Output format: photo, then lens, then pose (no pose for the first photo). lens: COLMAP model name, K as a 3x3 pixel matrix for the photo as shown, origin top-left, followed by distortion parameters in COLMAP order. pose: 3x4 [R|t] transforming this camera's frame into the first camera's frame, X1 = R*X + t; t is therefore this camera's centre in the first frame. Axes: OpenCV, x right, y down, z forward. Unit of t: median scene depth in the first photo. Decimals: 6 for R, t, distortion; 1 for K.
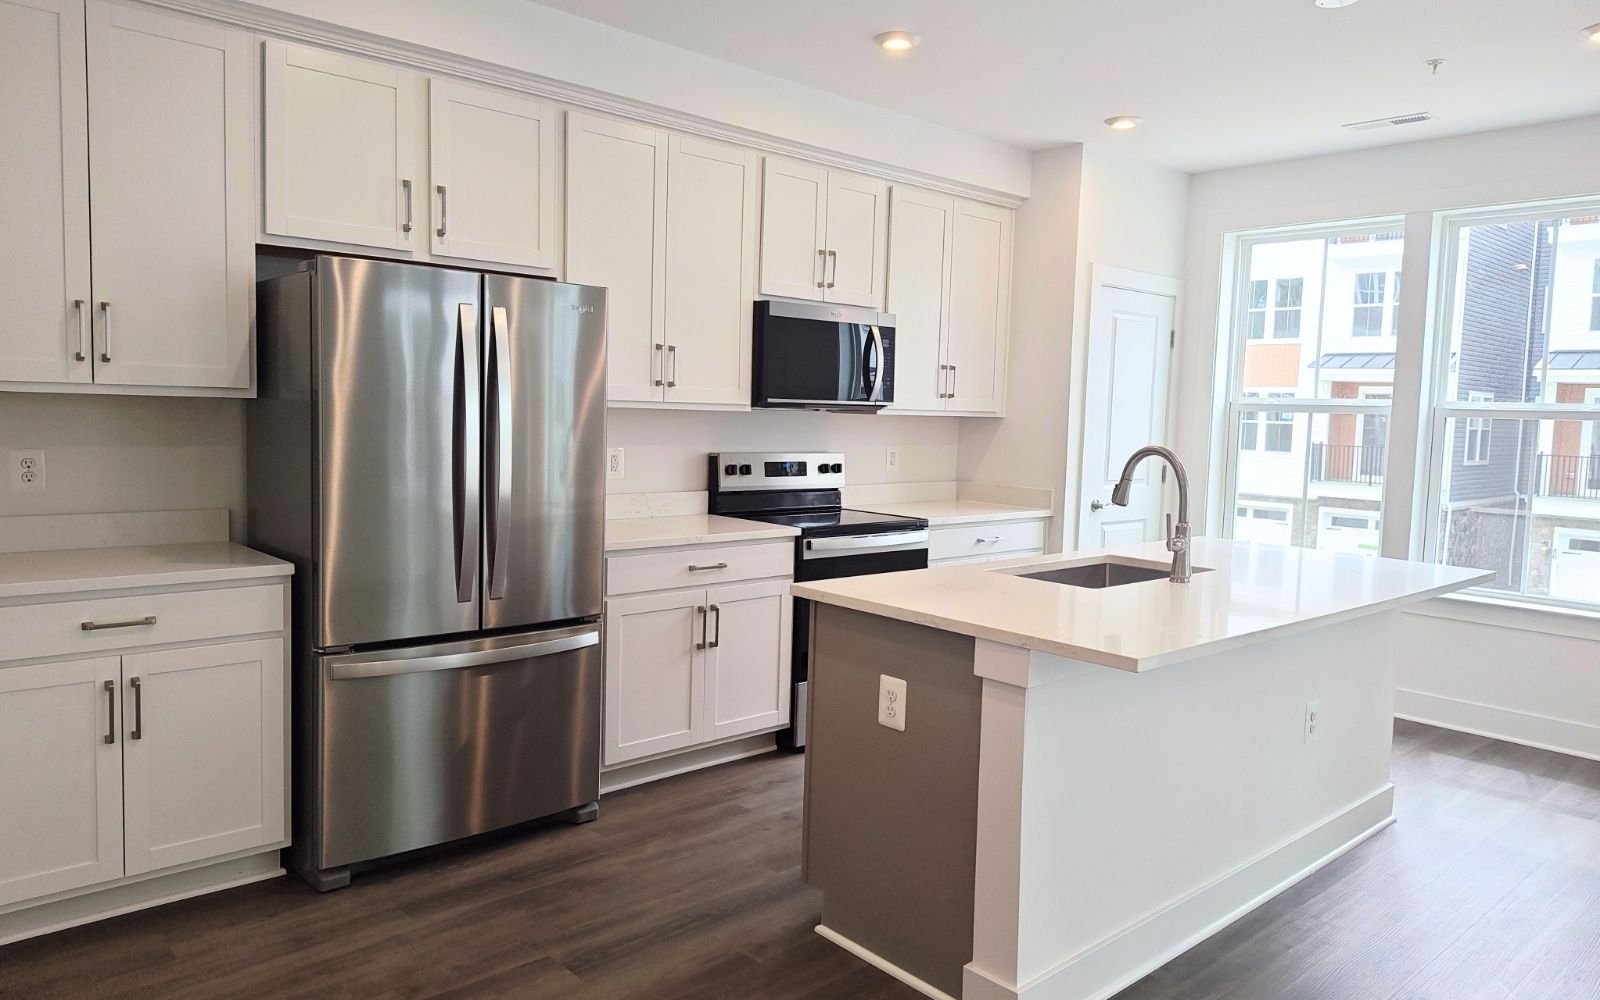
lens RADIAL K [[1070.8, 0, 782.0], [0, 1070.8, 497.3], [0, 0, 1]] dist [0.006687, 0.000391]
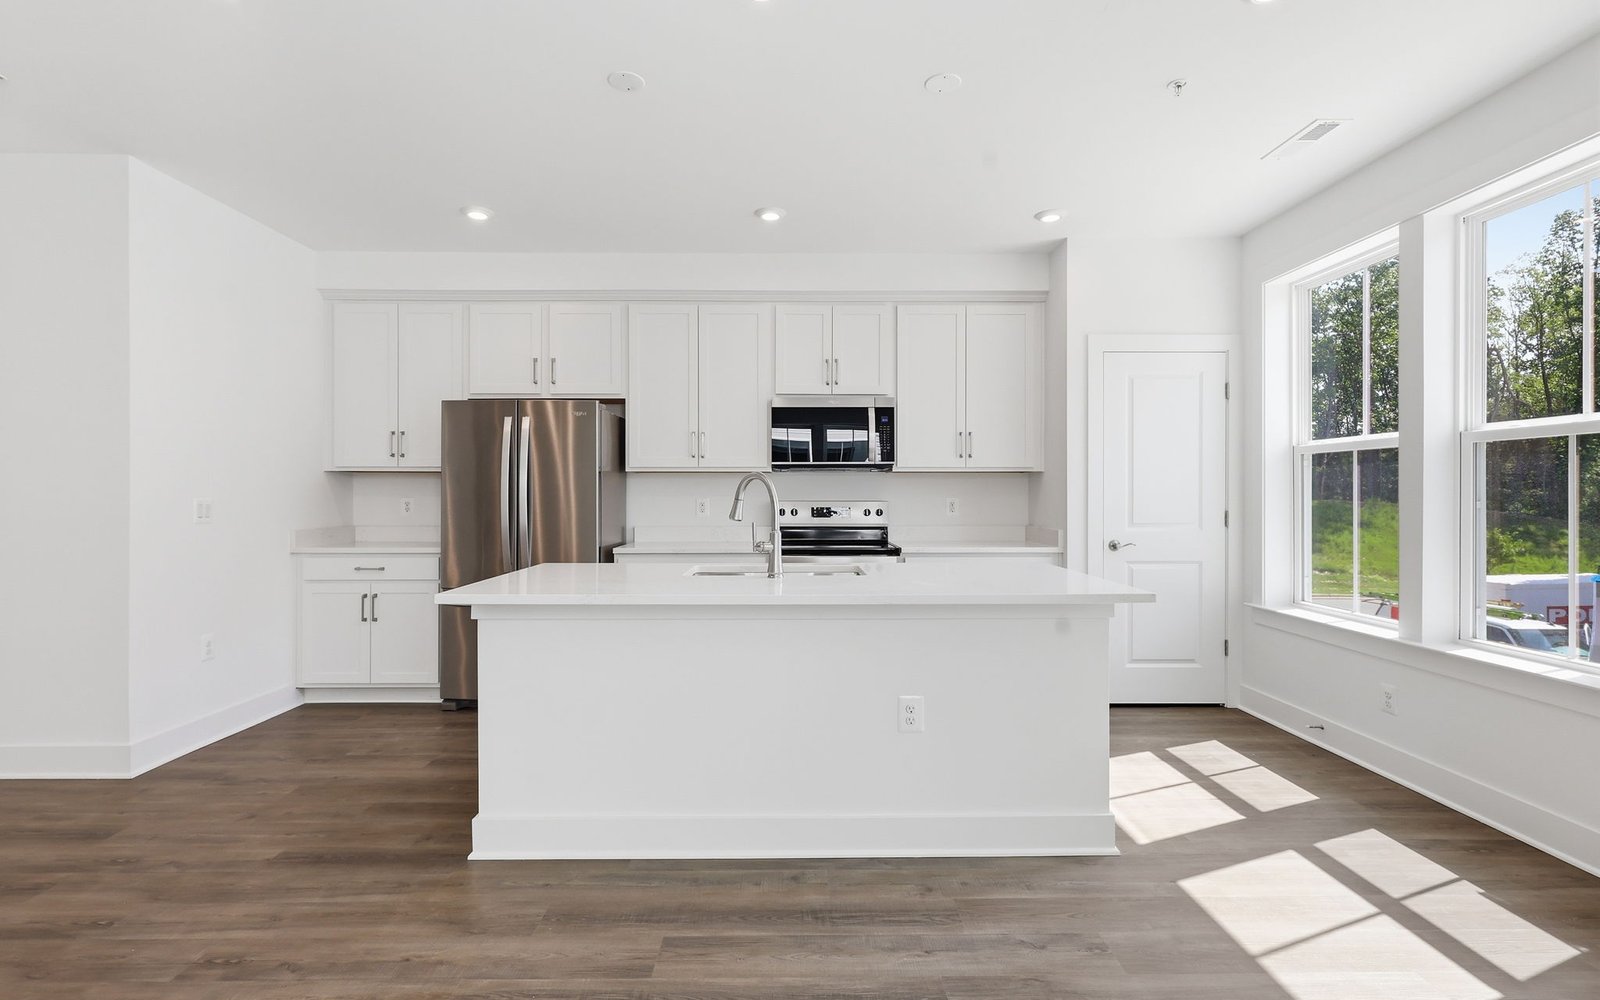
lens RADIAL K [[748.9, 0, 788.2], [0, 748.9, 493.8], [0, 0, 1]] dist [-0.000389, -0.000280]
pose [[0.755302, -0.027146, -0.654815, 0.634942], [-0.033539, 0.996232, -0.079985, 0.032142], [0.654518, 0.082375, 0.751545, 0.211382]]
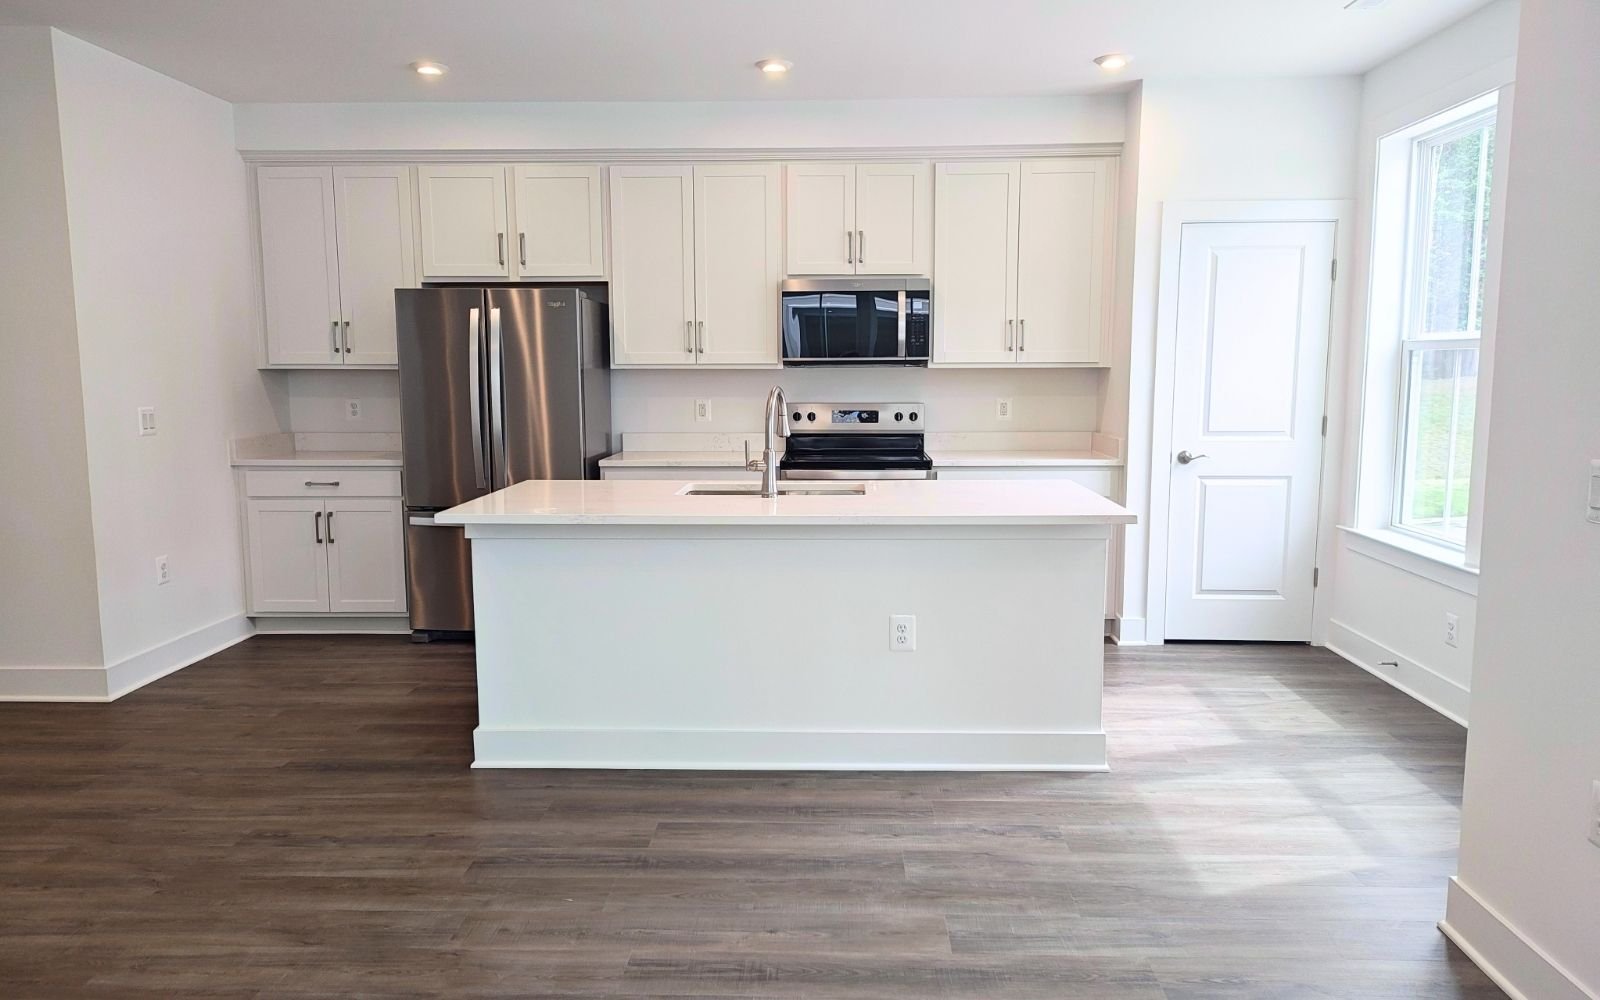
lens RADIAL K [[1102.0, 0, 798.0], [0, 1102.0, 496.3], [0, 0, 1]] dist [0.043199, -0.000153]
pose [[0.726548, 0.051855, -0.685156, 0.829580], [-0.033385, 0.998635, 0.040179, 0.016074], [0.686304, -0.006318, 0.727288, 0.057897]]
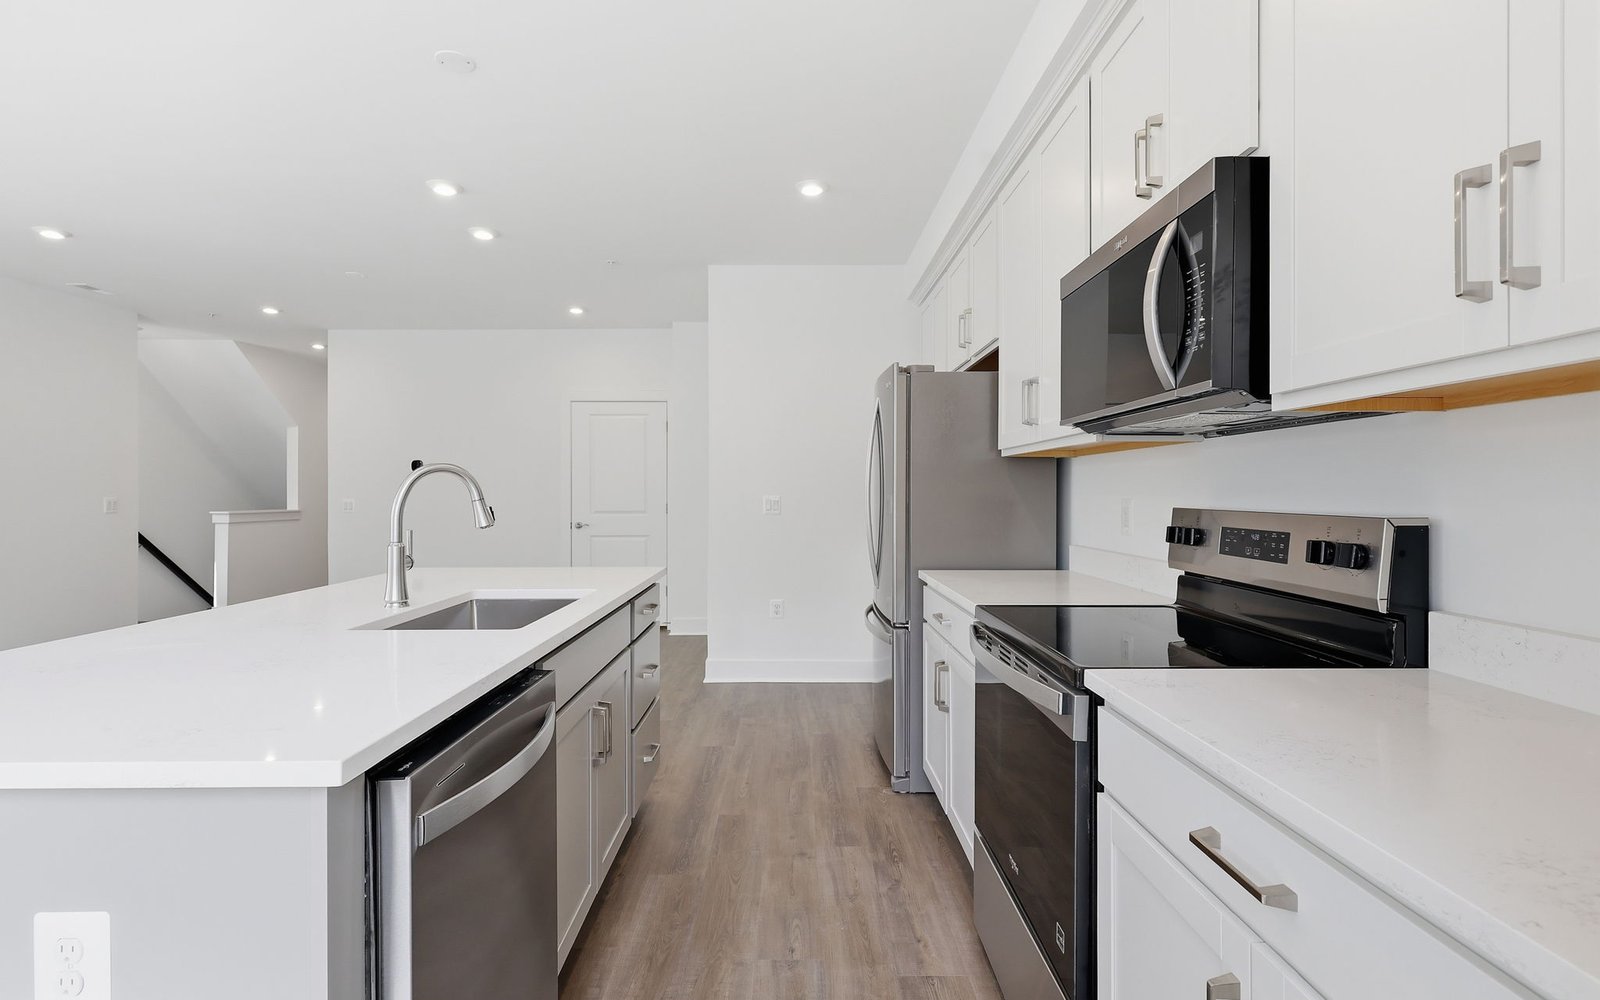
lens RADIAL K [[748.9, 0, 788.2], [0, 748.9, 493.8], [0, 0, 1]] dist [-0.000389, -0.000280]
pose [[-0.665213, -0.020866, -0.746362, 0.417236], [-0.073755, 0.996557, 0.037875, -0.047913], [0.743002, 0.080243, -0.664461, 1.097806]]
